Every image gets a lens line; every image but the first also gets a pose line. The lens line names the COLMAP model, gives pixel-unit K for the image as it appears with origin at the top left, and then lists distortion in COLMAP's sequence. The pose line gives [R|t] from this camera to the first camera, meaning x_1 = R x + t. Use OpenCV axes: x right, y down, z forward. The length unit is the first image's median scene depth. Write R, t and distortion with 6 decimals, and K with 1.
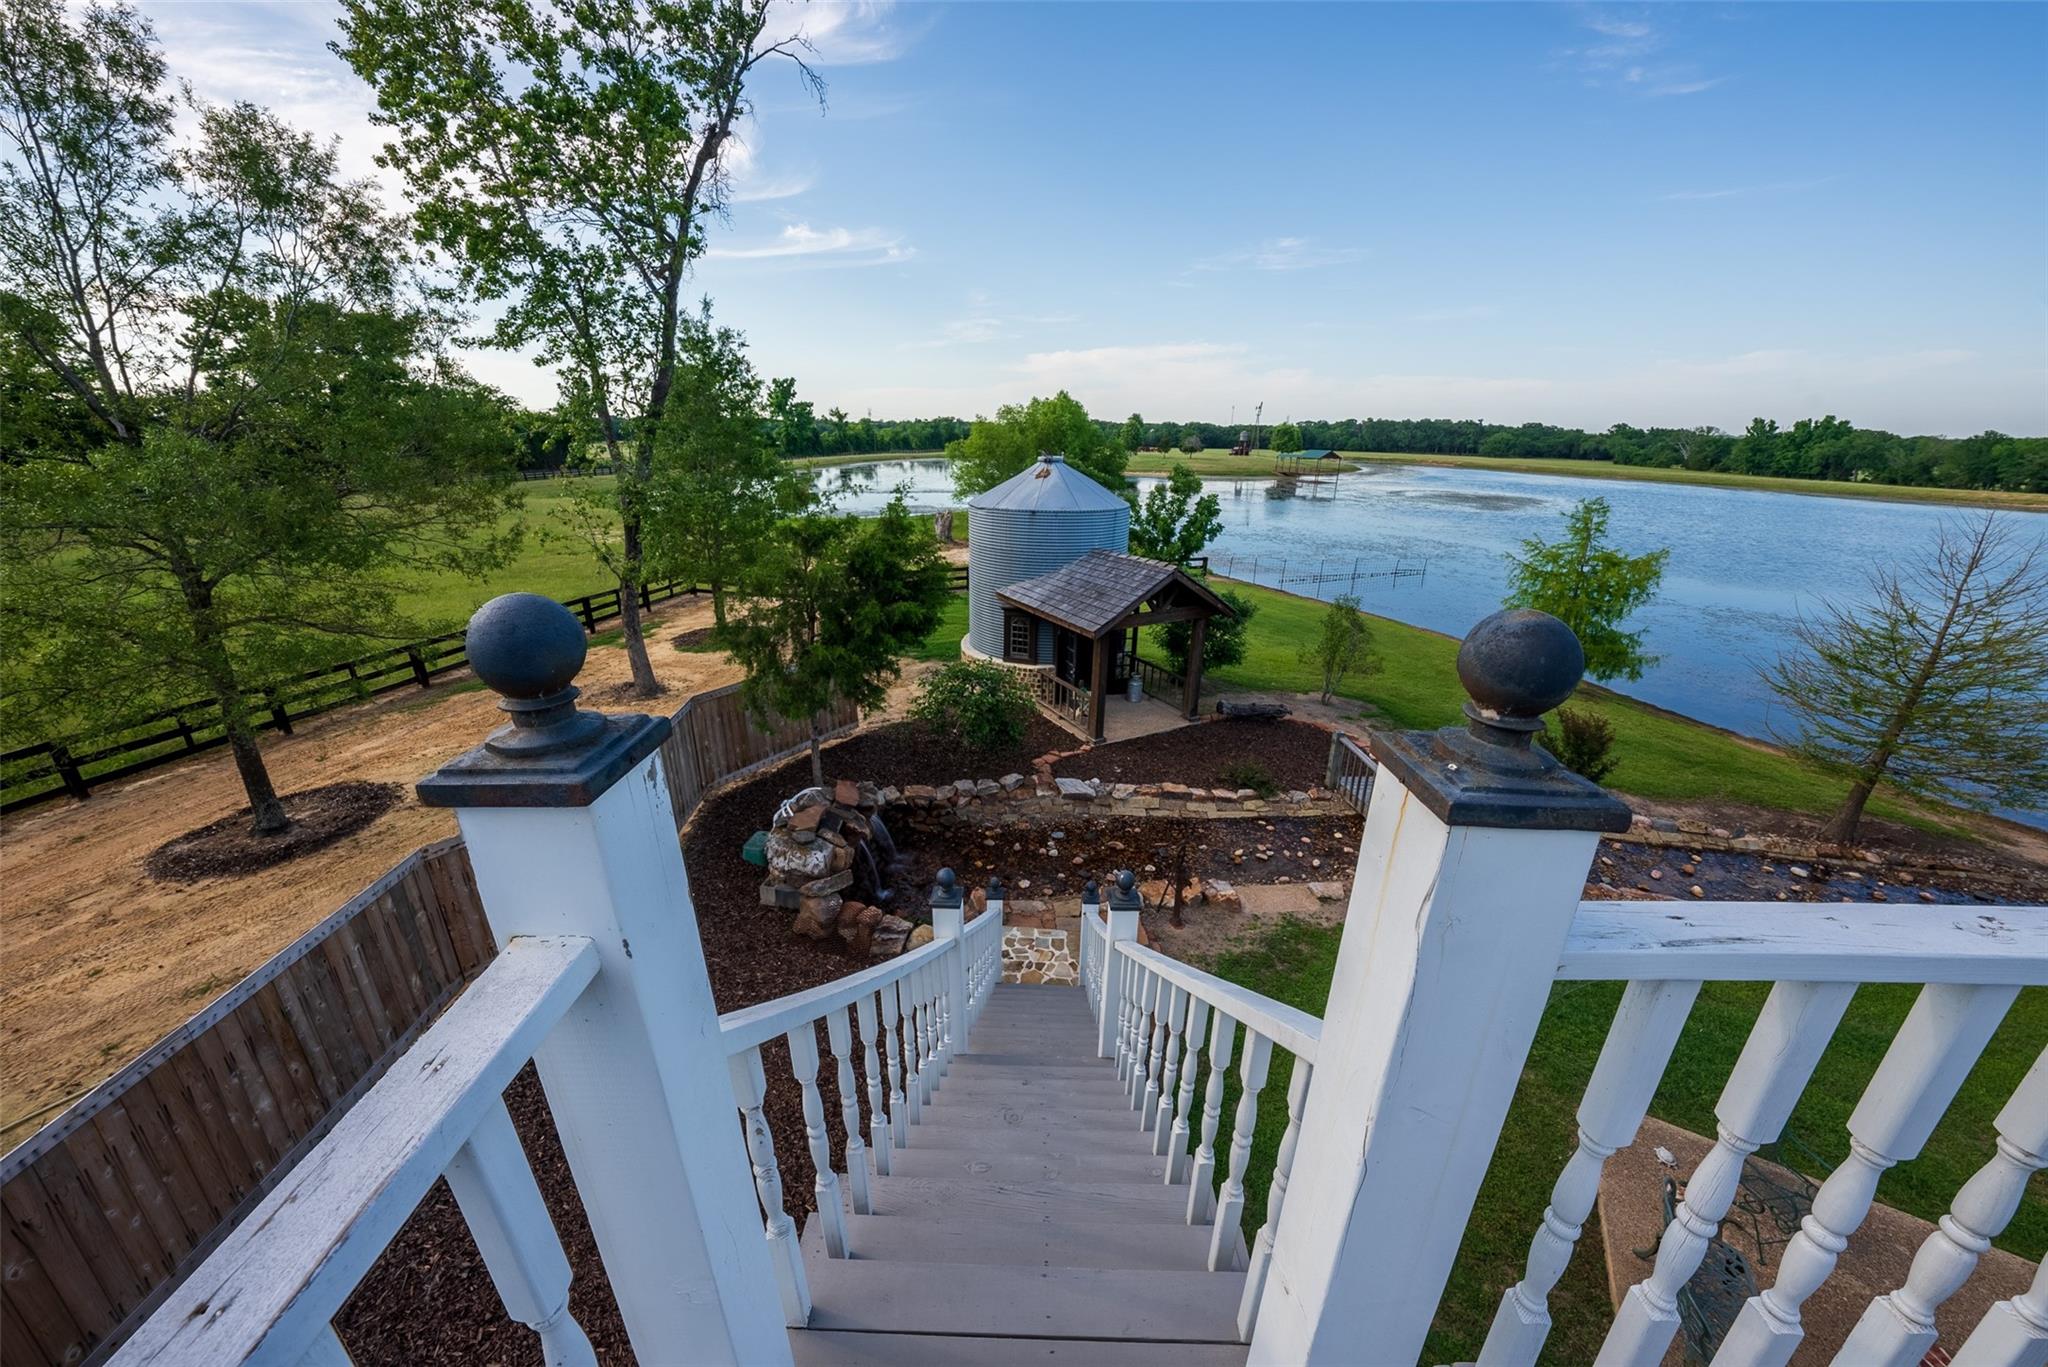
lens RADIAL K [[739.8, 0, 988.1], [0, 739.8, 623.4], [0, 0, 1]] dist [-0.016960, 0.004837]
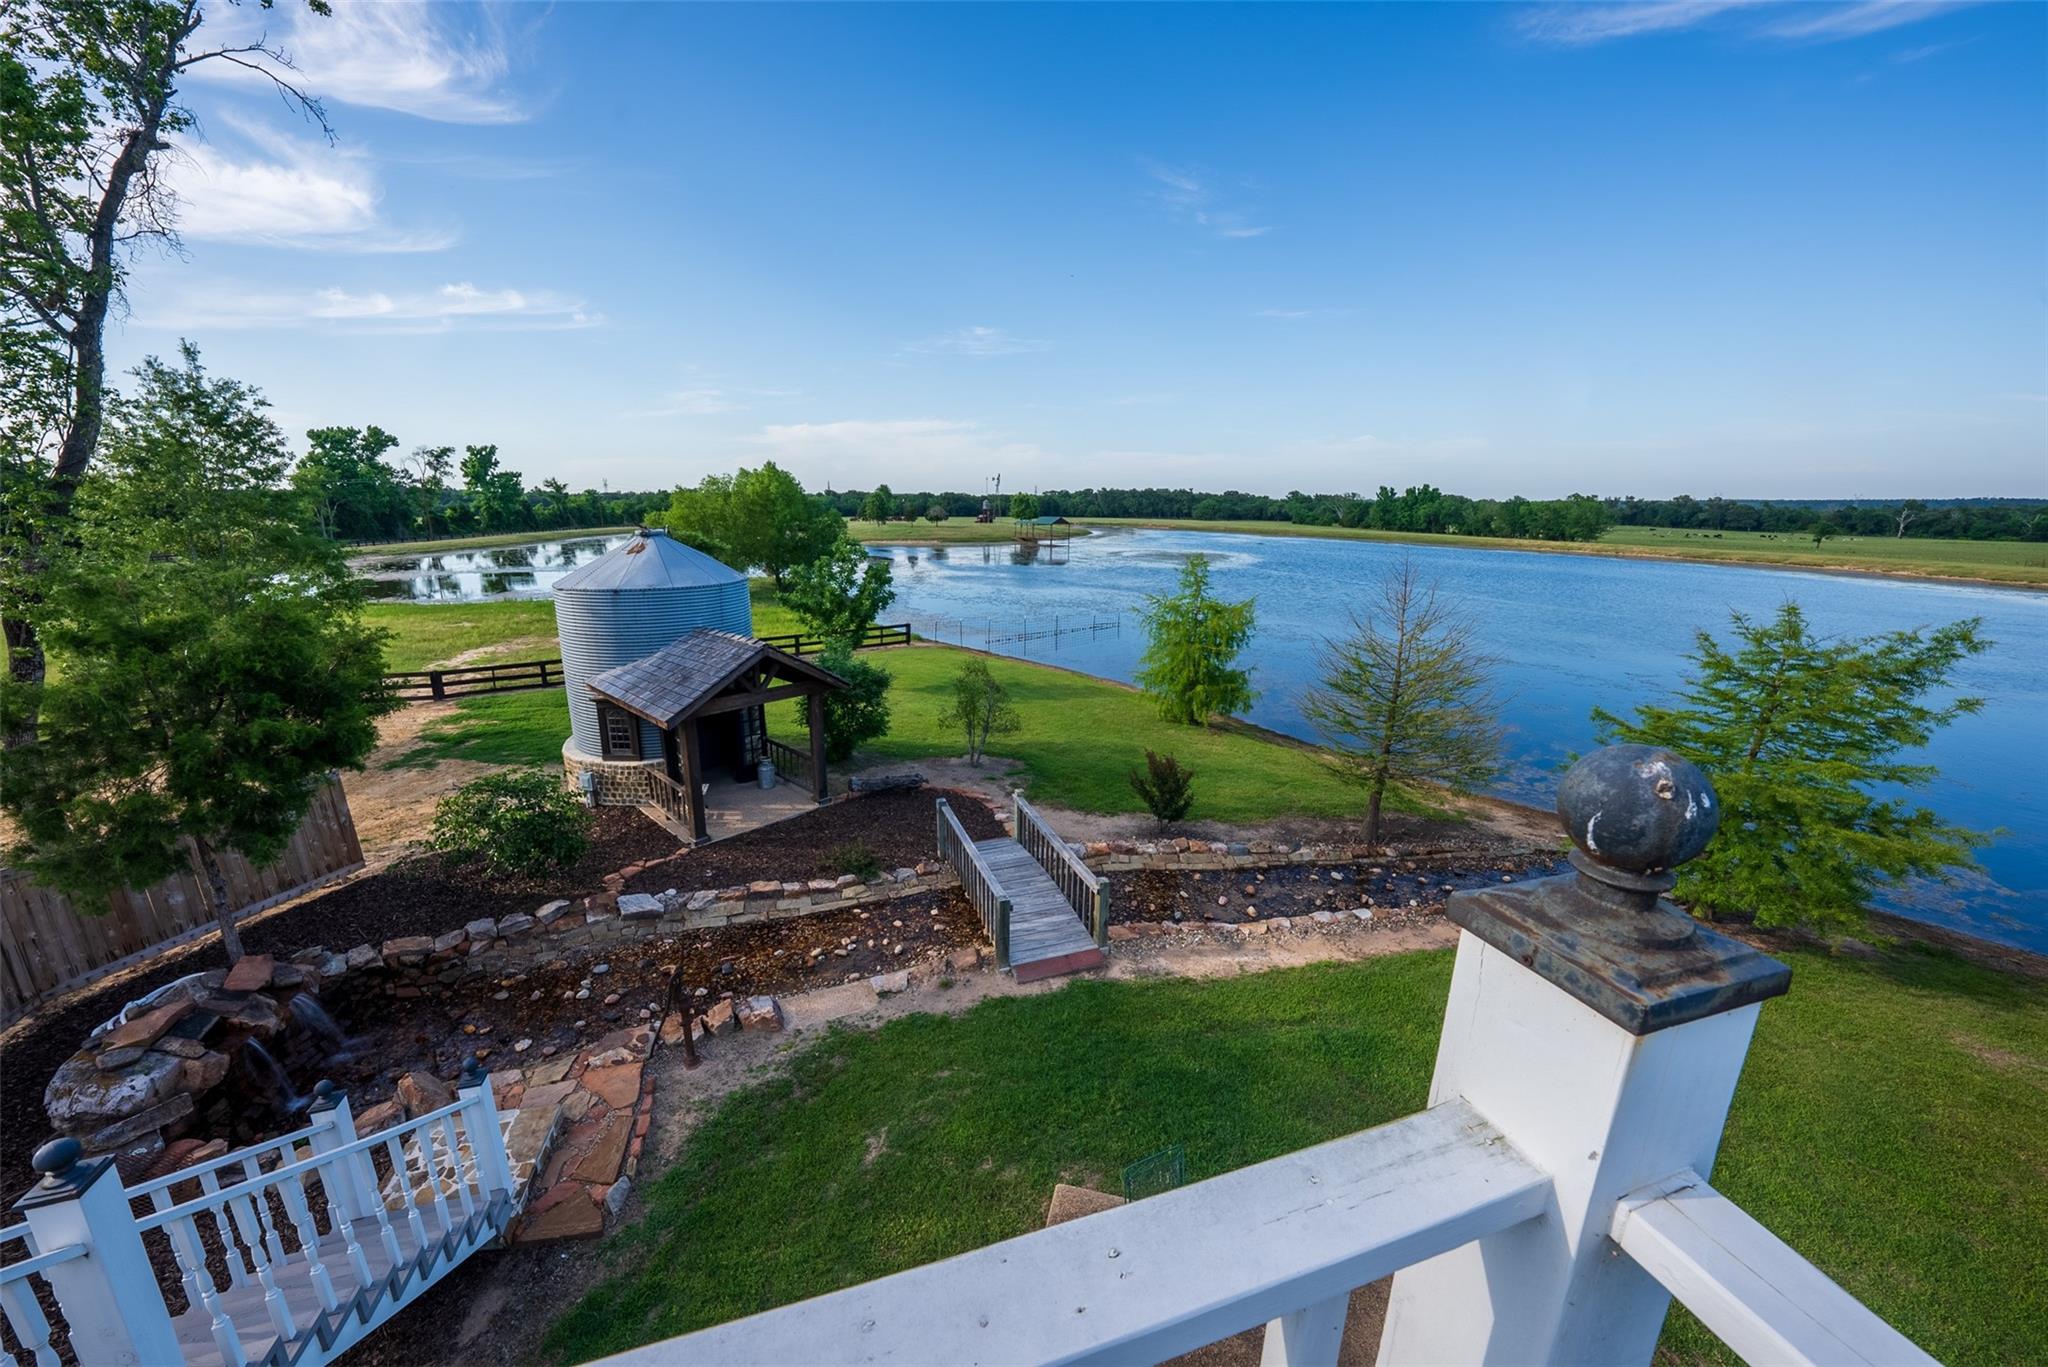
lens RADIAL K [[735.1, 0, 1026.1], [0, 735.1, 586.7], [0, 0, 1]] dist [-0.014322, 0.004428]
pose [[0.951903, -0.041929, 0.303519, 0.231222], [0.083315, 0.988688, -0.124716, -0.001632], [-0.294856, 0.144005, 0.944628, 0.001180]]
